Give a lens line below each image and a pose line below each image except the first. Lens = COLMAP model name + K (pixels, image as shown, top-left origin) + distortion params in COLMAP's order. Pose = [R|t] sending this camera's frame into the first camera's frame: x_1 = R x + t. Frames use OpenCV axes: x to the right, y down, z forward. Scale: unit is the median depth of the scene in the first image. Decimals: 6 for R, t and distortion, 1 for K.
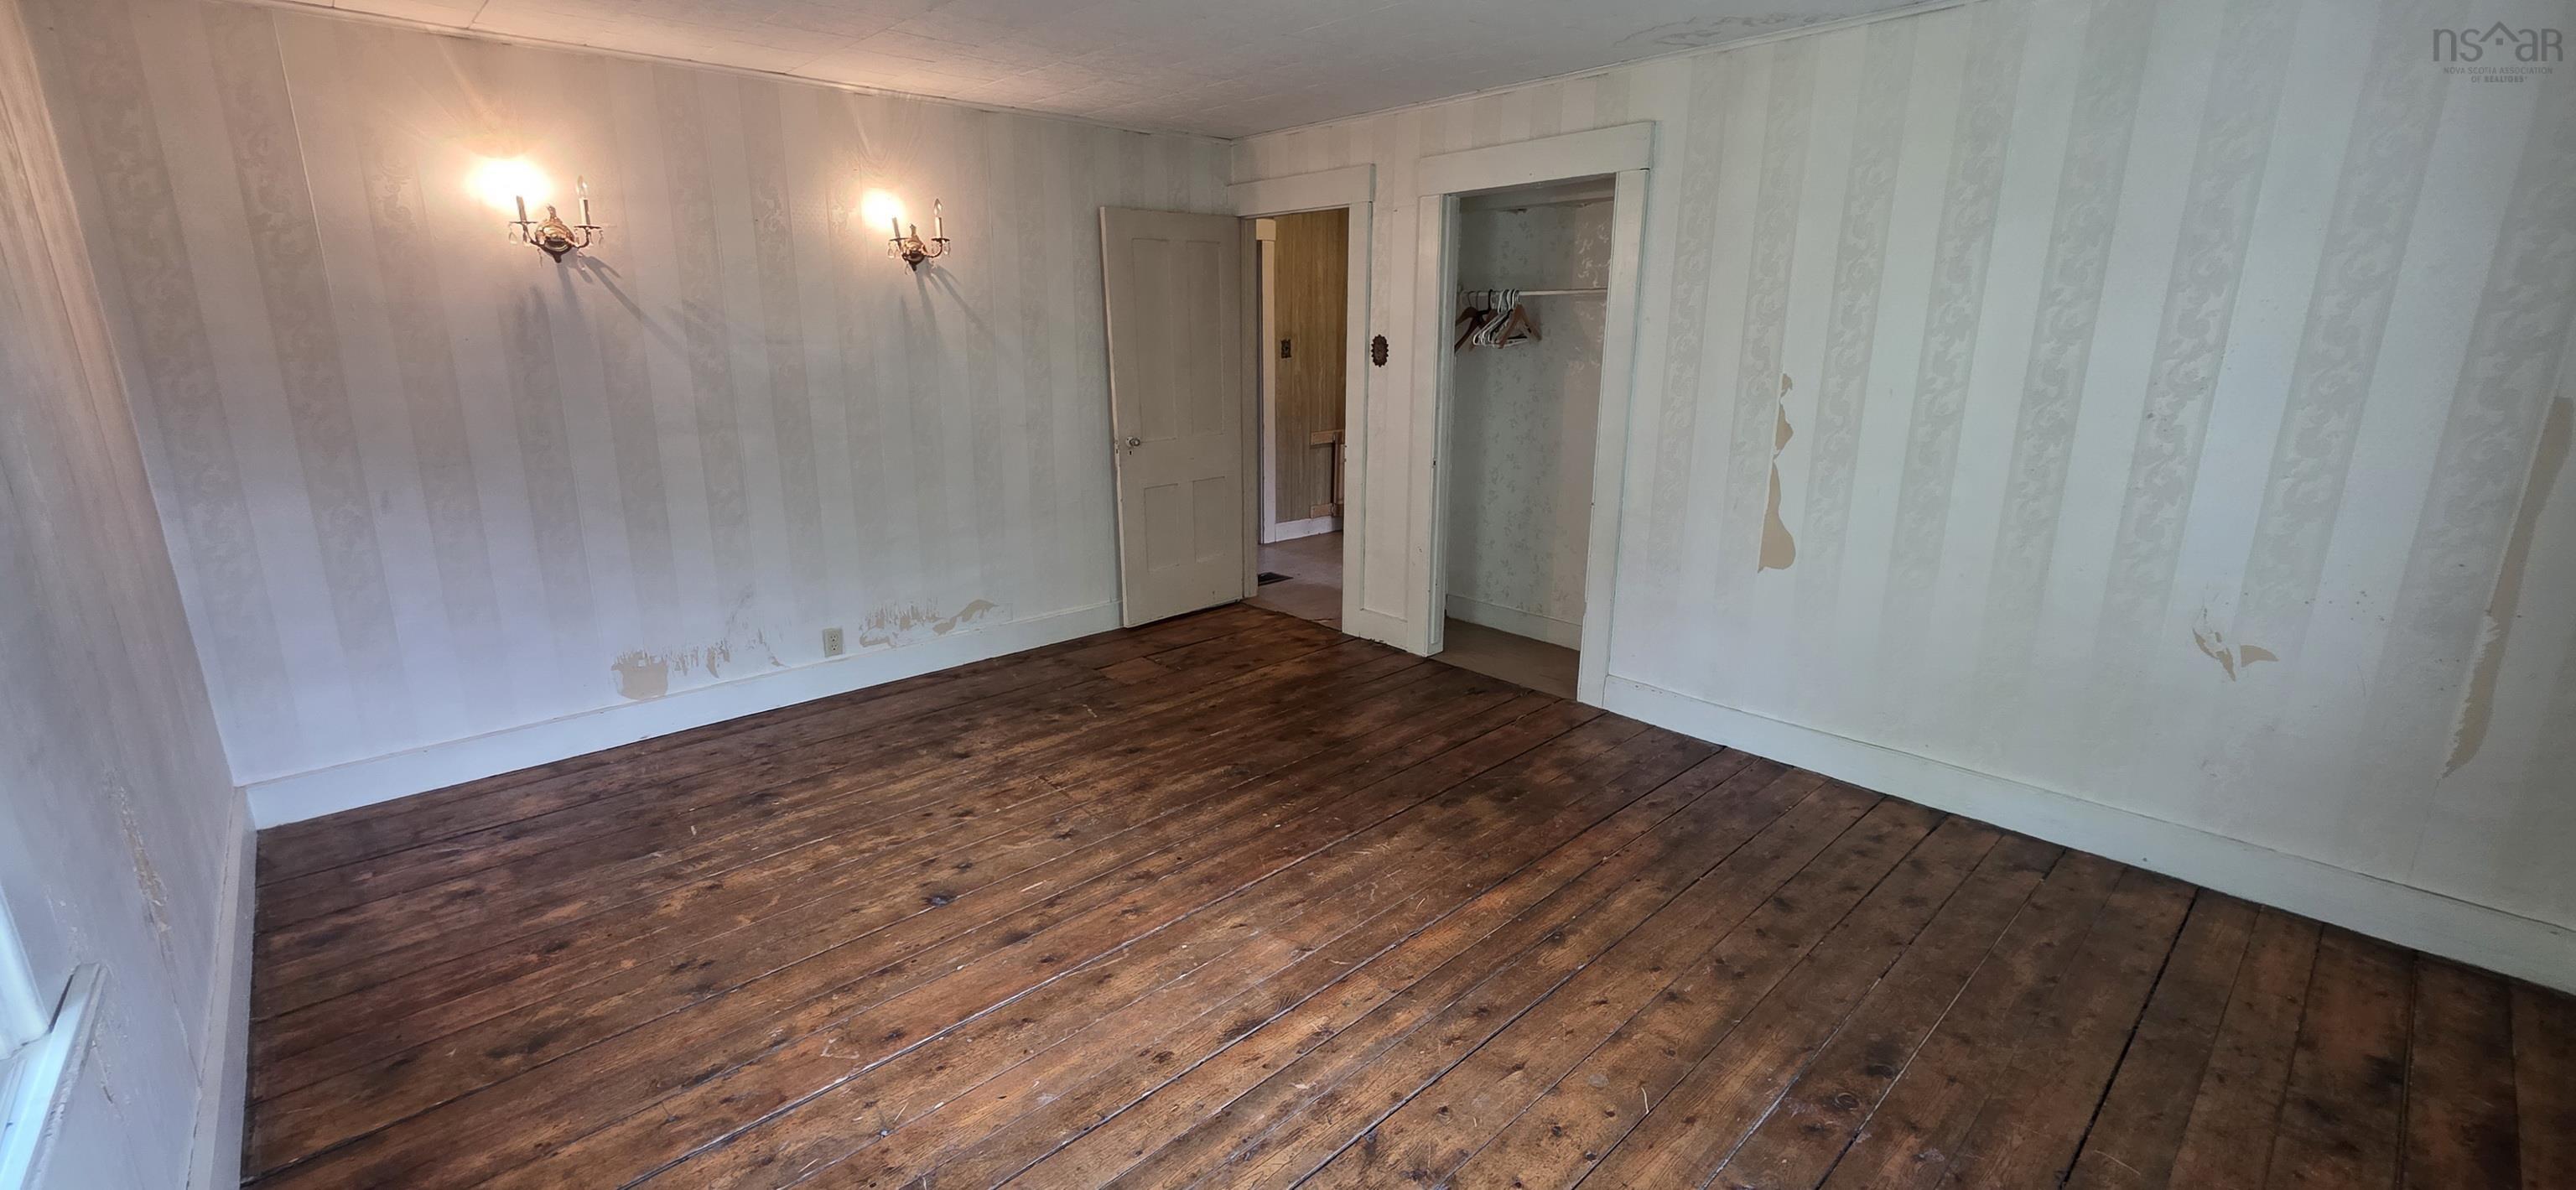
lens RADIAL K [[1039.5, 0, 1281.8], [0, 1039.5, 590.3], [0, 0, 1]] dist [0.002217, 0.000167]
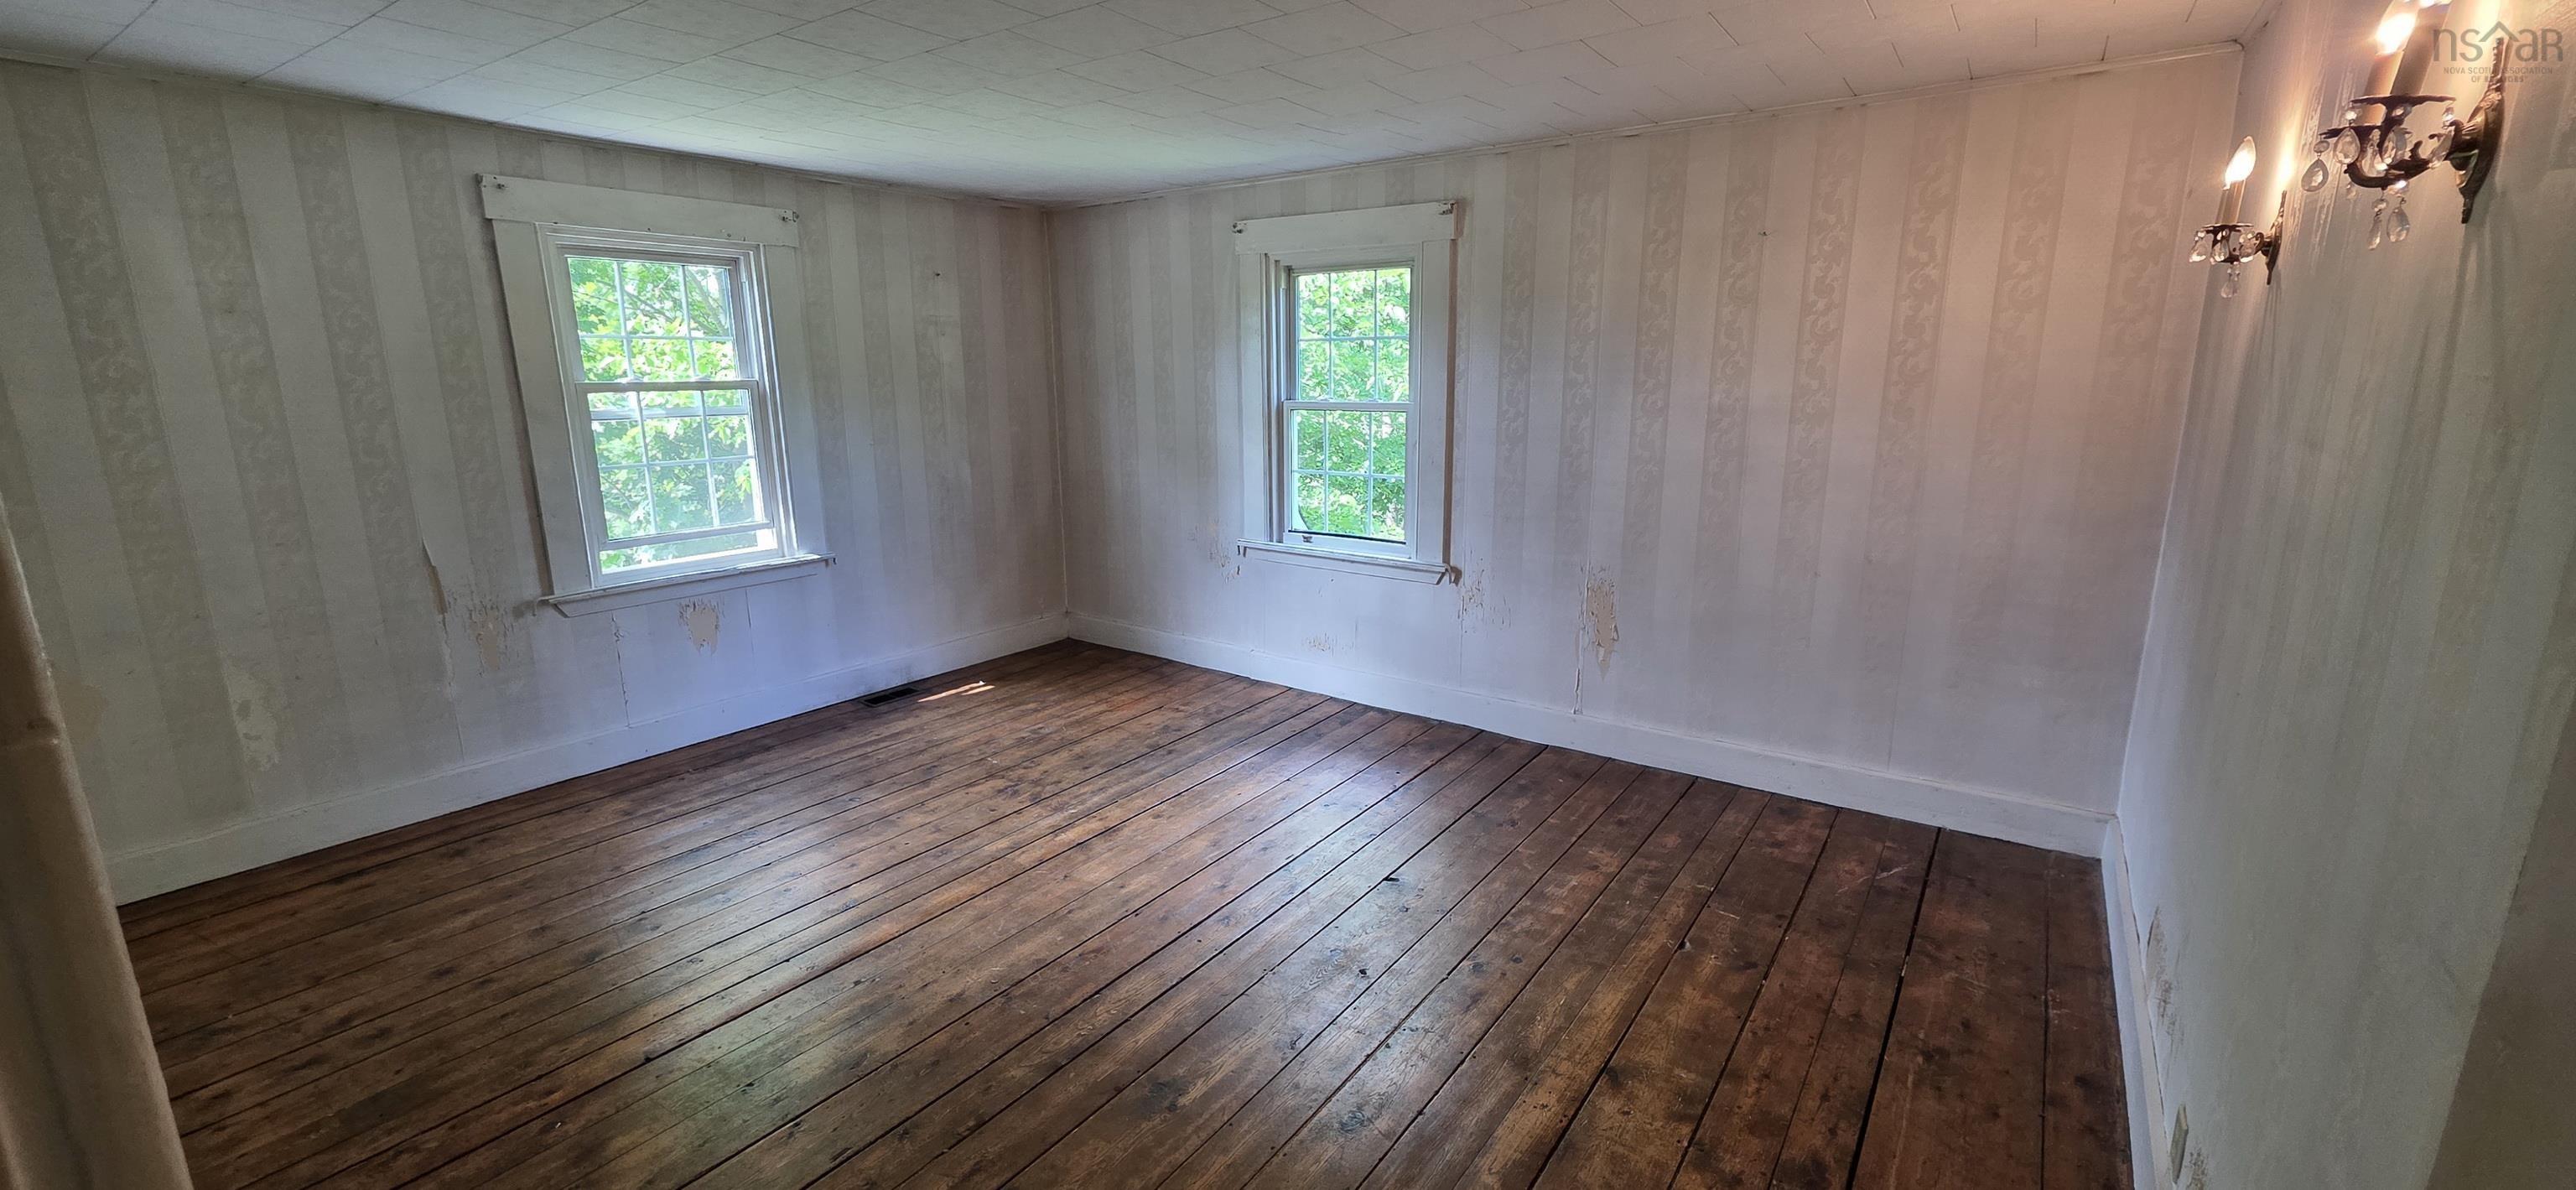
lens RADIAL K [[1039.5, 0, 1289.6], [0, 1039.5, 588.5], [0, 0, 1]] dist [0.002217, 0.000167]
pose [[-0.979101, 0.055770, -0.195580, -0.010526], [-0.040963, 0.887879, 0.458249, -0.471666], [0.199208, 0.456683, -0.867039, 1.694739]]
